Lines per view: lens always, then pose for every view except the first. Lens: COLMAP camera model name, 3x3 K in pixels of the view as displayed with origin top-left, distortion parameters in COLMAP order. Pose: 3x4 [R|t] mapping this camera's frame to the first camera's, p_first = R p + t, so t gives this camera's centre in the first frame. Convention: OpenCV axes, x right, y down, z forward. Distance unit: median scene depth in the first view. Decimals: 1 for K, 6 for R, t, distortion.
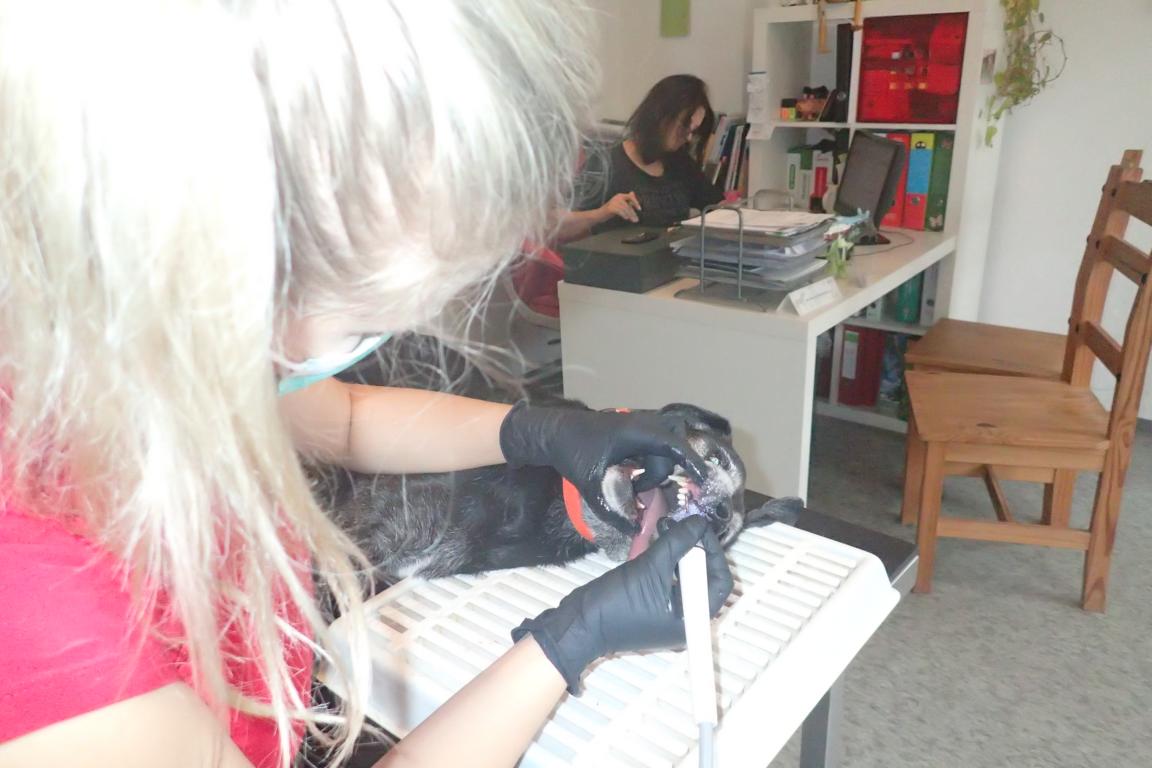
lens RADIAL K [[860.4, 0, 582.4], [0, 860.4, 390.7], [0, 0, 1]] dist [-0.000756, 0.001357]
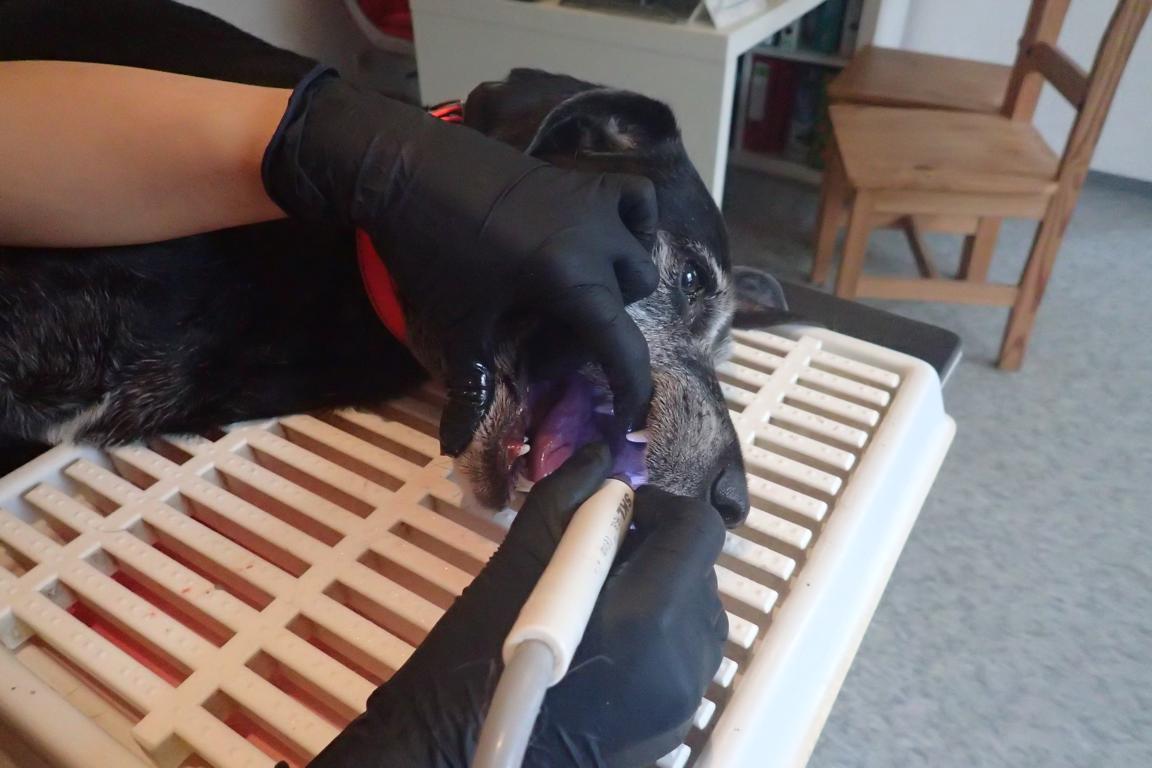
lens RADIAL K [[845.2, 0, 576.0], [0, 845.2, 384.0], [0, 0, 1]] dist [-0.000076, -0.000746]
pose [[0.991869, -0.043152, 0.119720, 0.014489], [0.009536, 0.963313, 0.268210, 0.019119], [-0.126902, -0.264888, 0.955893, 0.181957]]
